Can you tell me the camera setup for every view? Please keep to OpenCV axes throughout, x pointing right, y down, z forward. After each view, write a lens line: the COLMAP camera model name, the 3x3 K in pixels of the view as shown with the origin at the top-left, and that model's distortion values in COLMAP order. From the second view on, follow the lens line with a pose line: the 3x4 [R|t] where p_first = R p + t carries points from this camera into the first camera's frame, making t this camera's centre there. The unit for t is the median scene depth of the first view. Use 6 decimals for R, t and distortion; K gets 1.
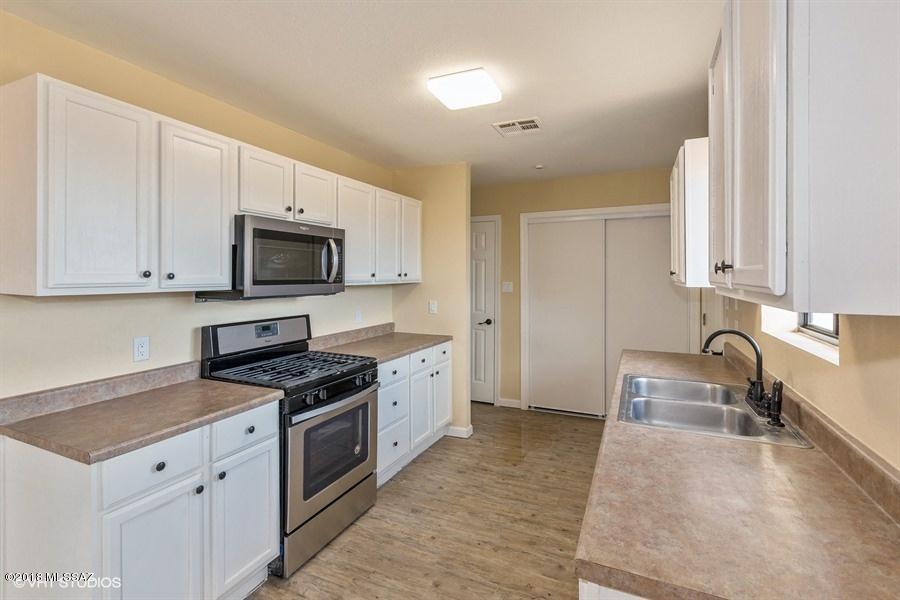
lens RADIAL K [[413.9, 0, 446.5], [0, 413.9, 279.8], [0, 0, 1]] dist [0.000031, 0.000042]
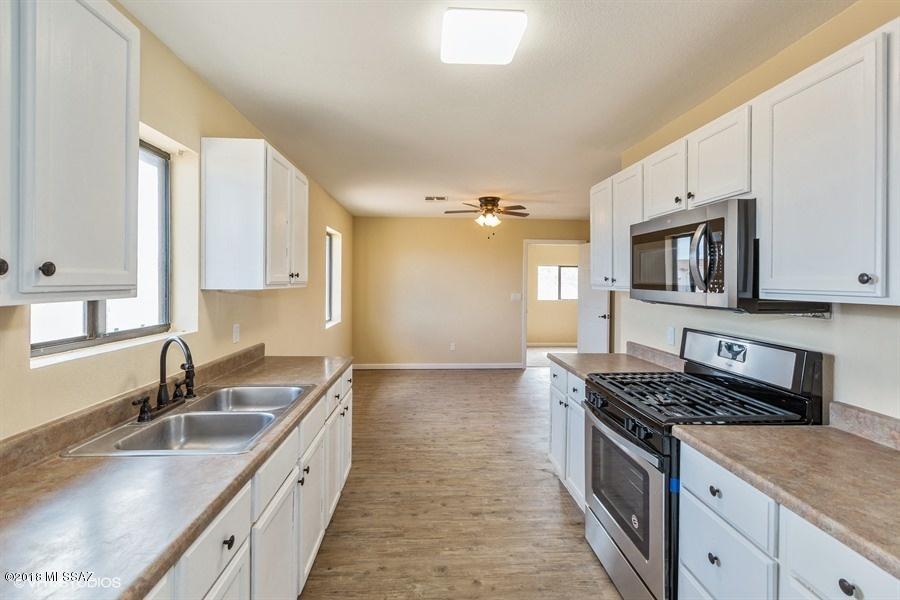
lens RADIAL K [[413.9, 0, 446.5], [0, 413.9, 279.8], [0, 0, 1]] dist [0.000031, 0.000042]
pose [[-0.886413, -0.004794, -0.462870, 0.388224], [-0.005596, 0.999984, 0.000359, -0.010498], [0.462861, 0.002908, -0.886426, 1.395836]]
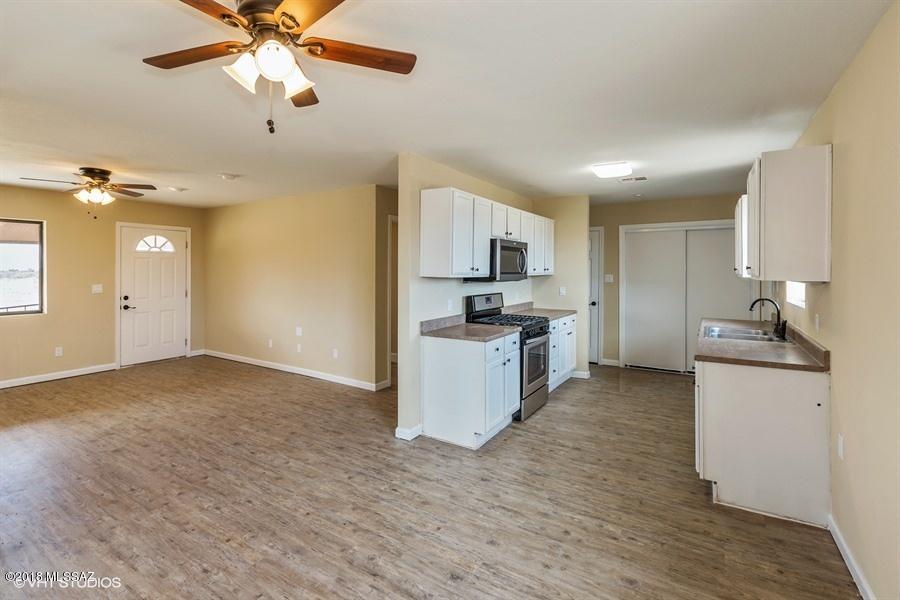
lens RADIAL K [[405.9, 0, 447.8], [0, 405.9, 273.3], [0, 0, 1]] dist [0.000979, 0.000062]
pose [[0.990630, 0.005978, -0.136442, -0.366274], [-0.006327, 0.999978, -0.002126, 0.010770], [0.136427, 0.002969, 0.990646, -0.756884]]
